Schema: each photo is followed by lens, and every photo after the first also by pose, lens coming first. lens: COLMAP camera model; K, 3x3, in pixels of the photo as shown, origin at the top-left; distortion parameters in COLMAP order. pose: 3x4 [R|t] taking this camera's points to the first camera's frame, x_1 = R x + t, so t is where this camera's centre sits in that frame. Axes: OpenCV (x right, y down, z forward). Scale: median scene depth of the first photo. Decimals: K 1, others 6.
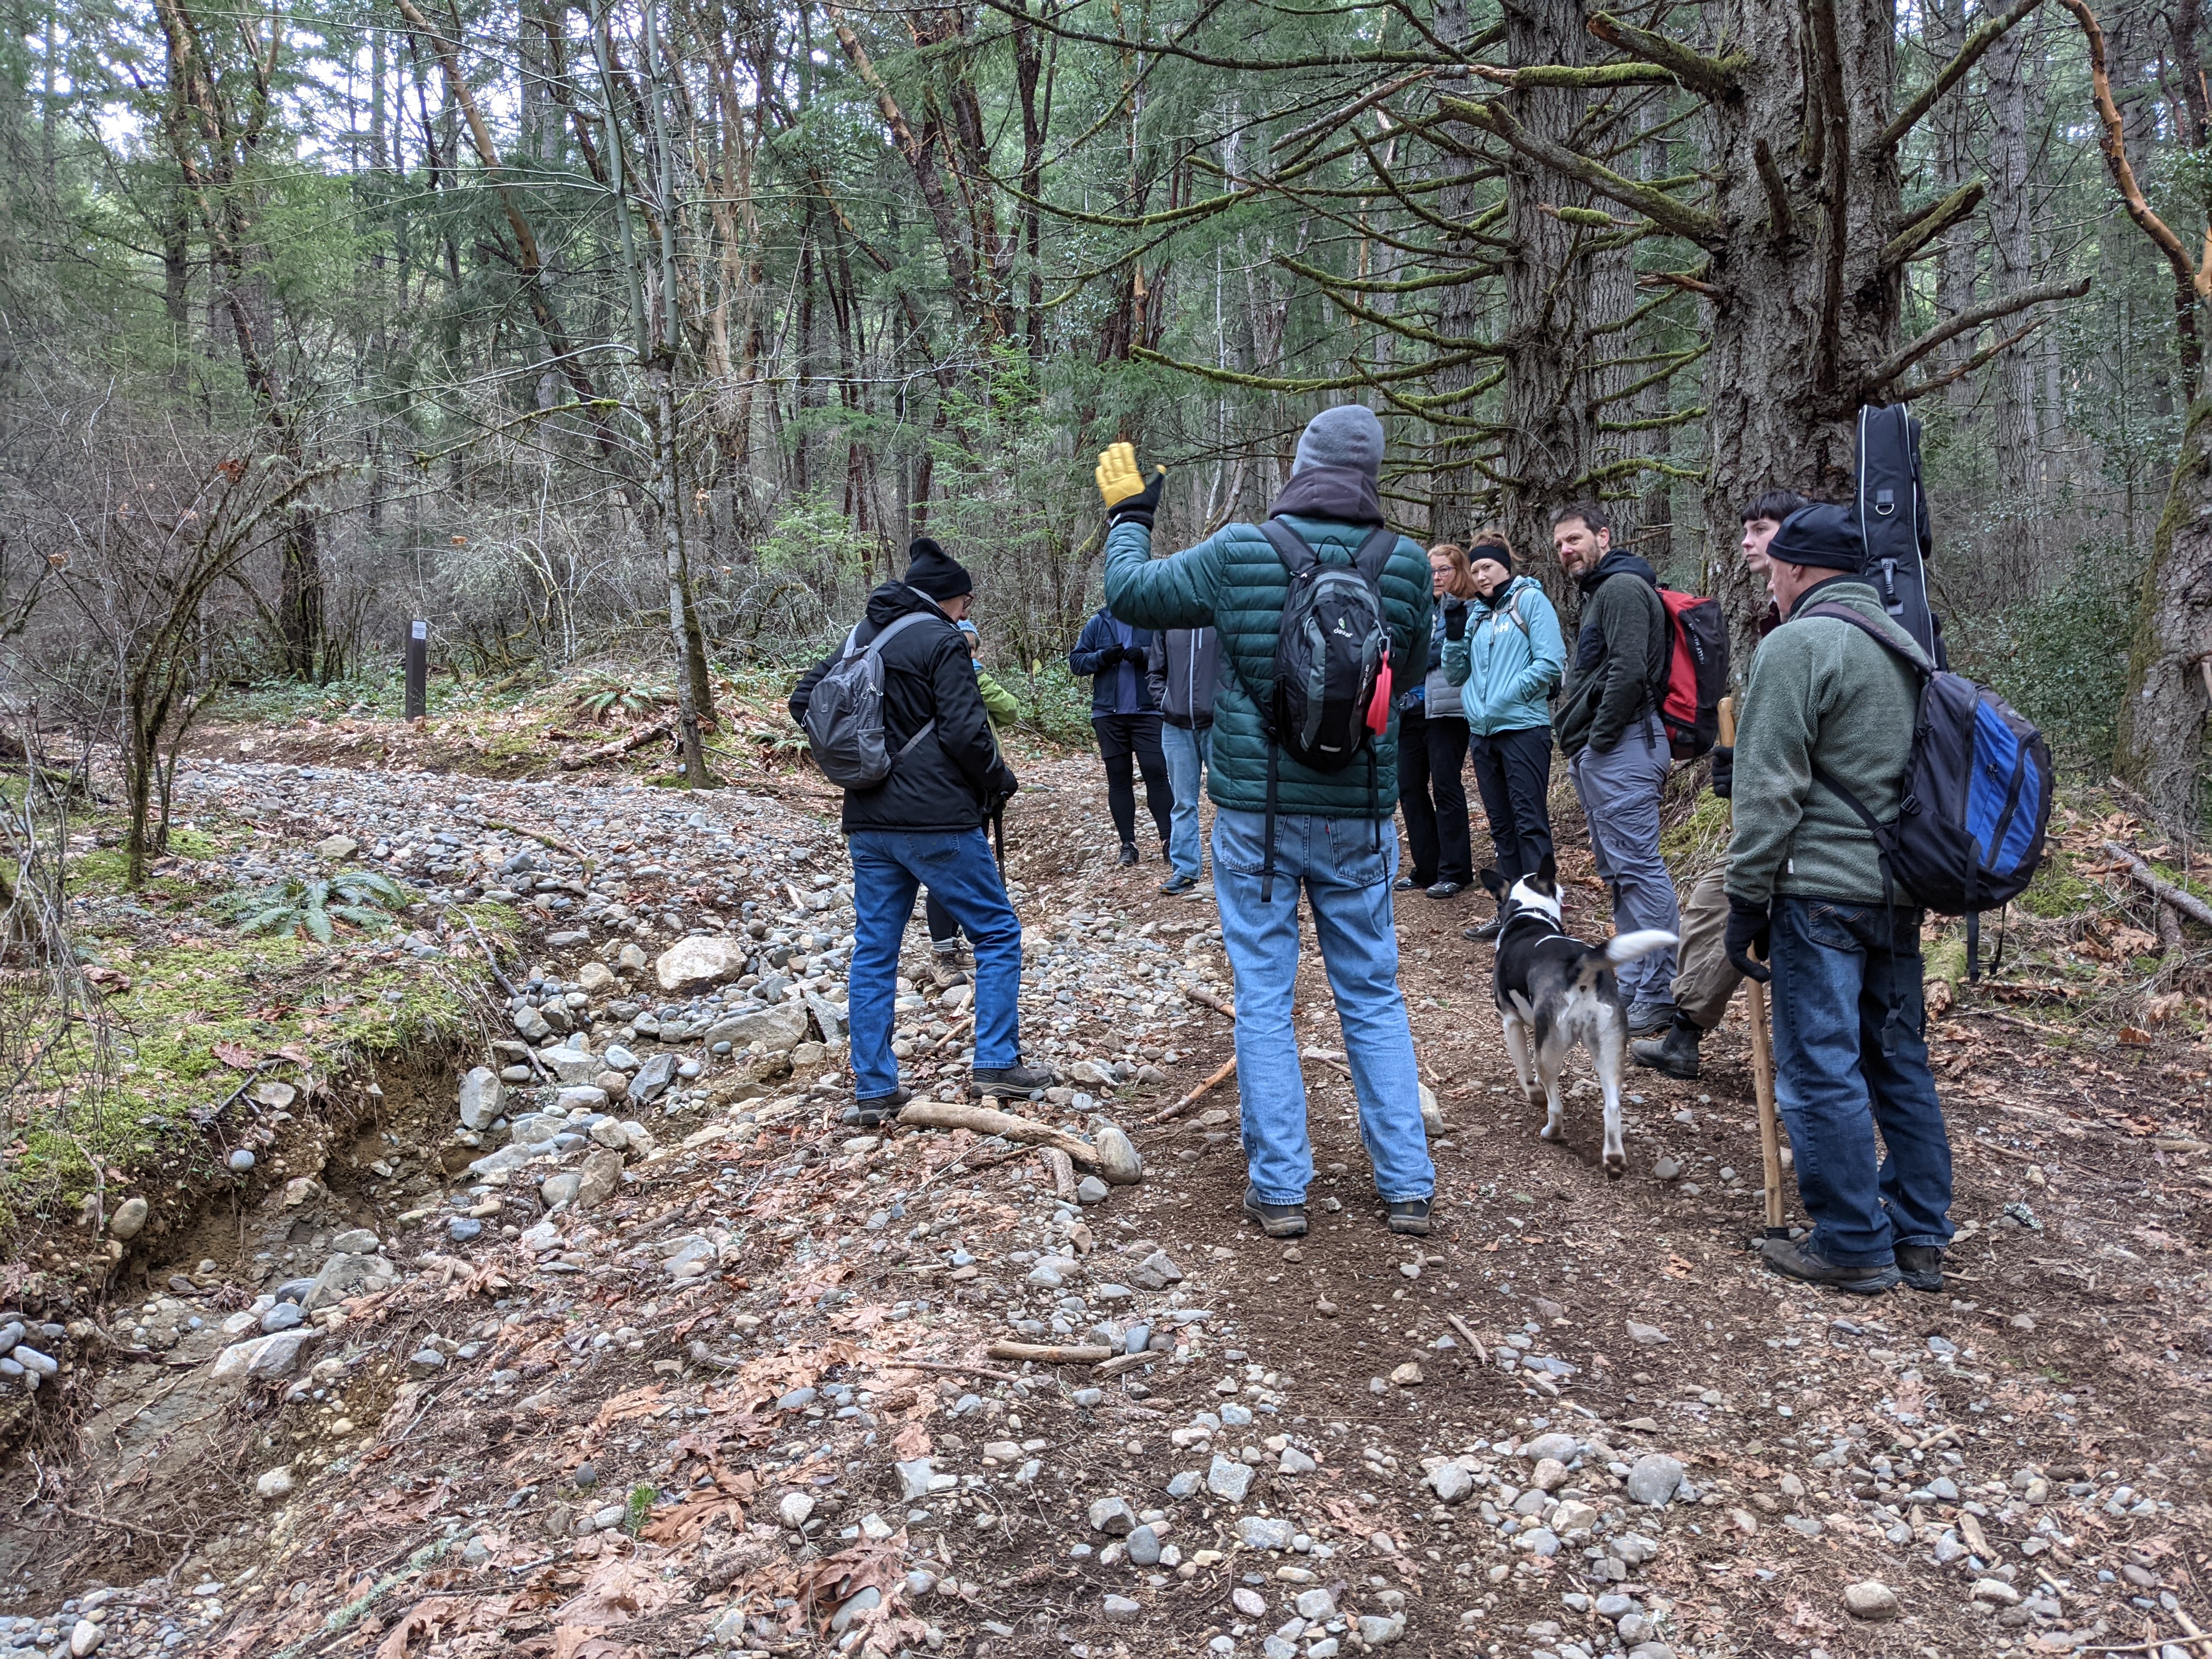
lens RADIAL K [[1707.5, 0, 1112.7], [0, 1707.5, 822.5], [0, 0, 1]] dist [0.052869, -0.021660]
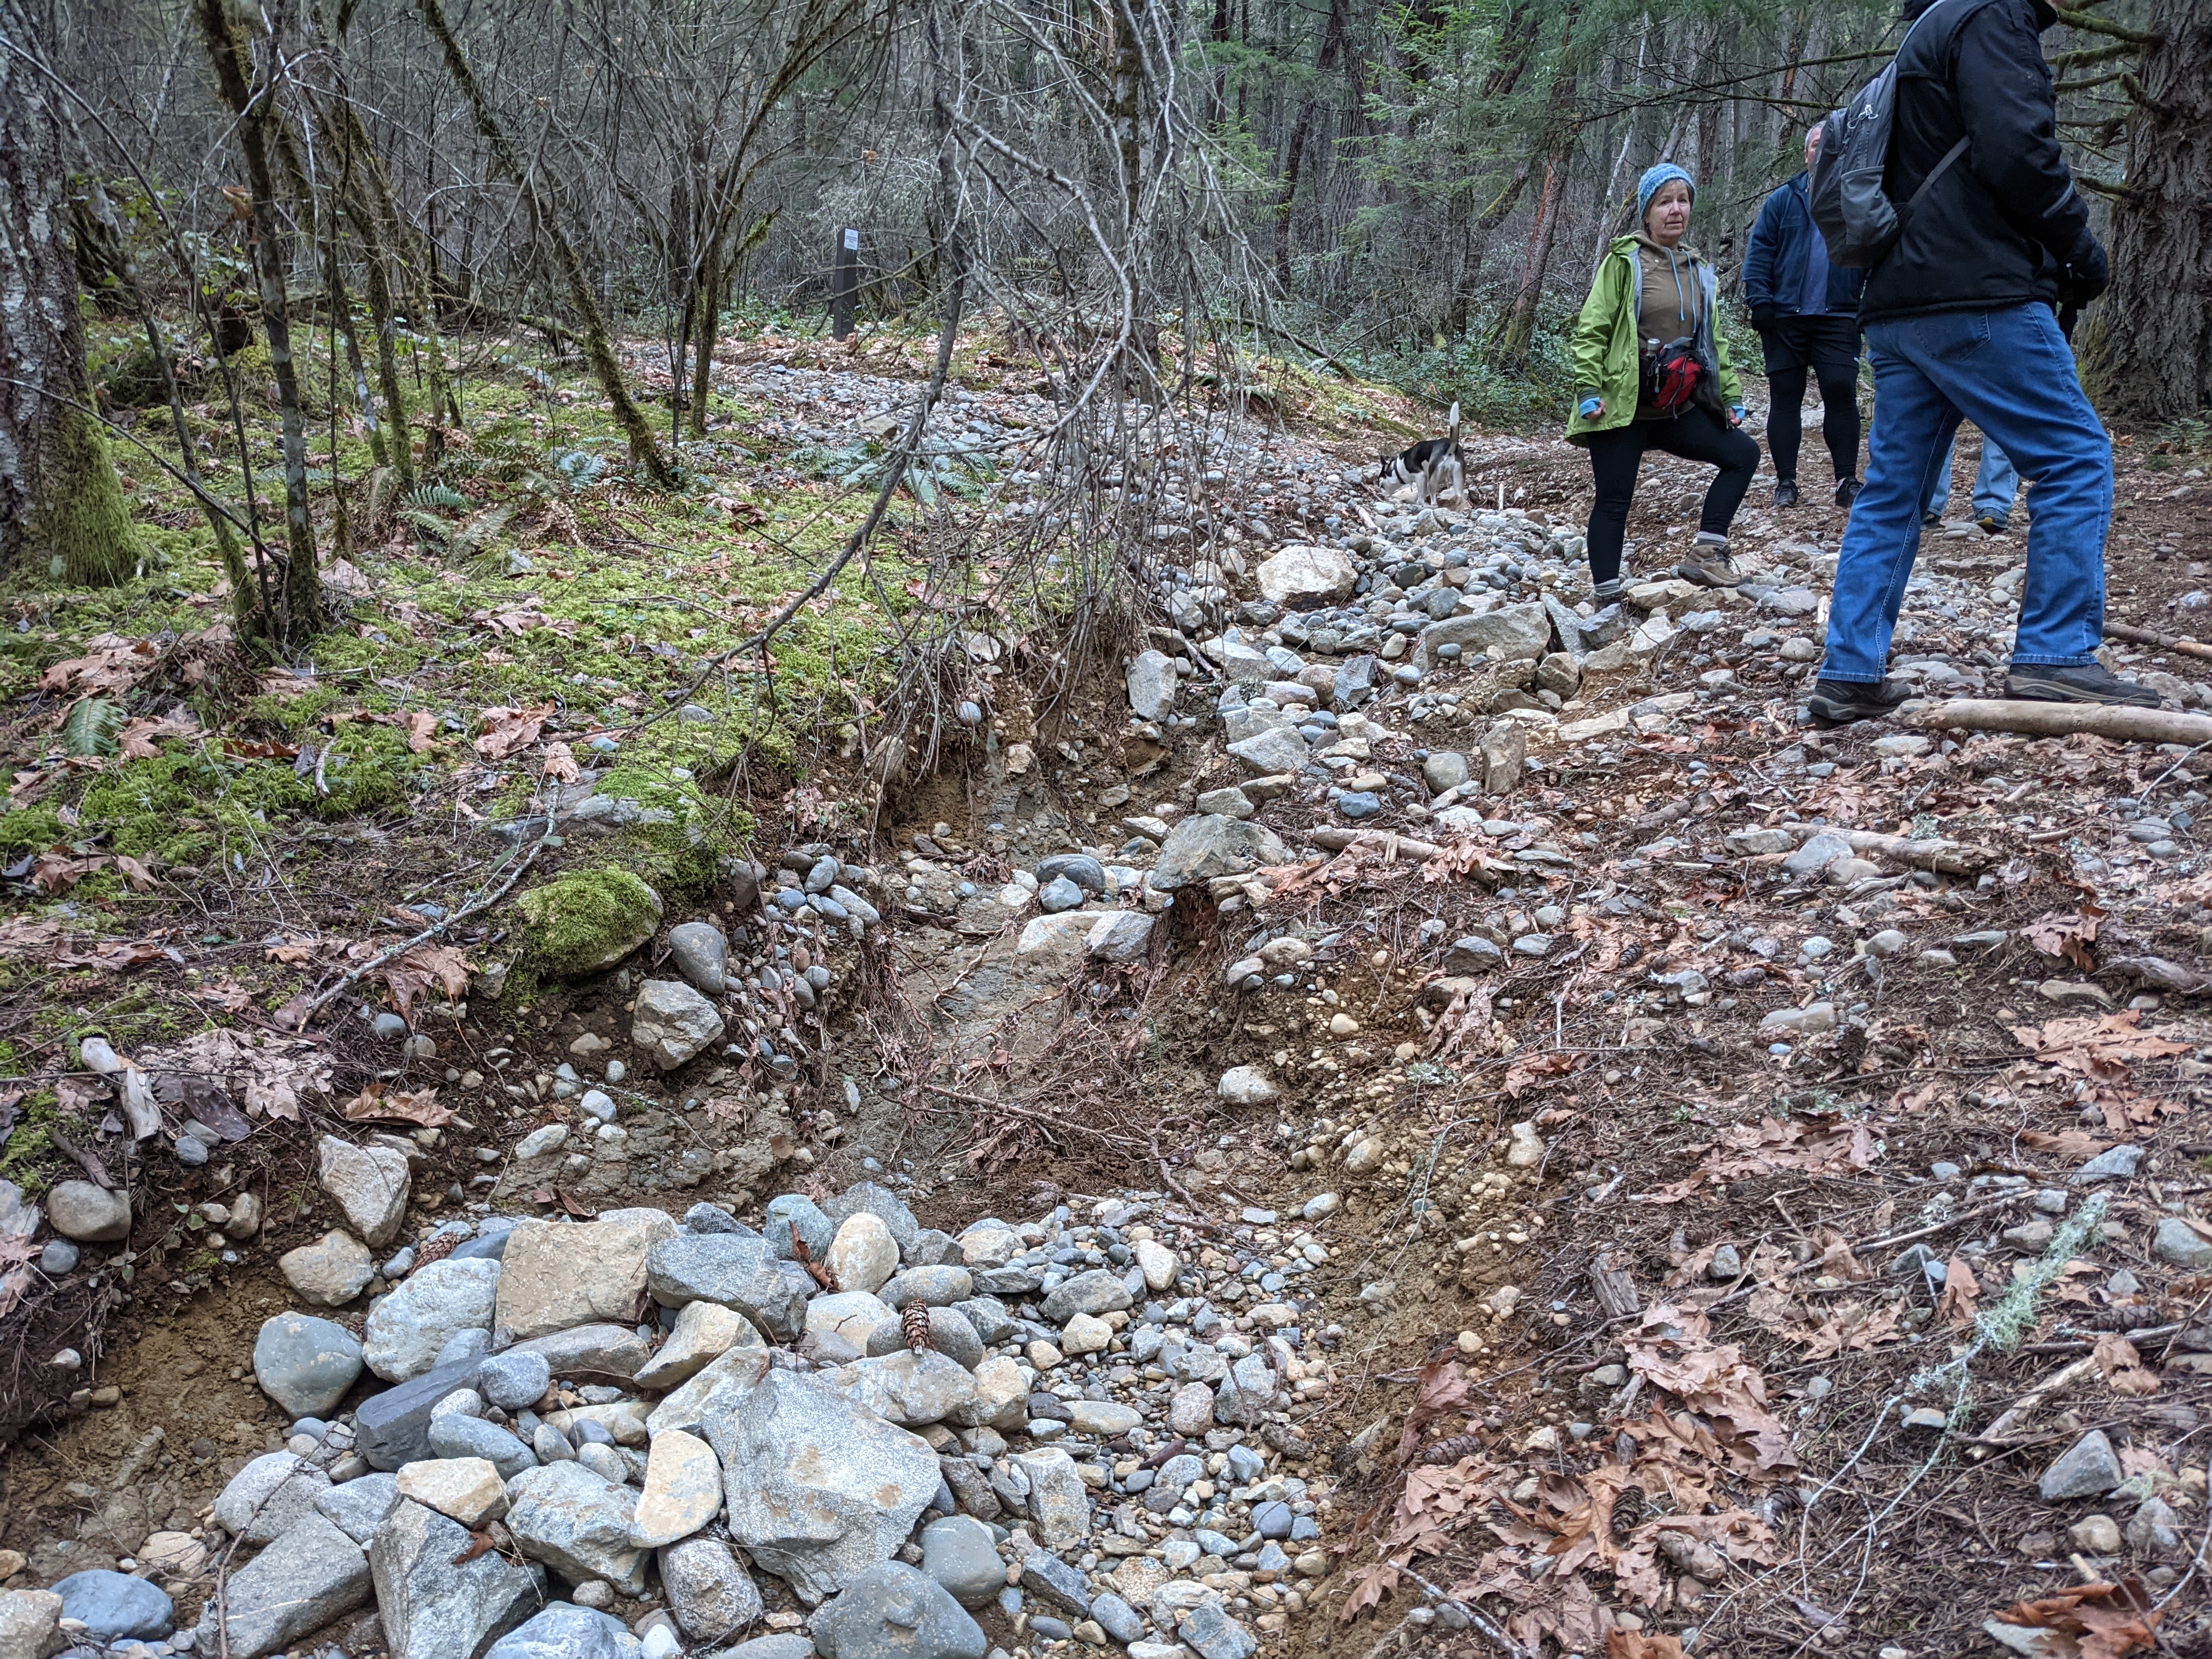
lens RADIAL K [[1707.5, 0, 1101.0], [0, 1707.5, 835.5], [0, 0, 1]] dist [0.052869, -0.021660]
pose [[0.984306, 0.097473, -0.147109, -0.276711], [-0.071422, 0.982329, 0.172996, 0.093712], [0.161372, -0.159774, 0.973874, 0.178013]]
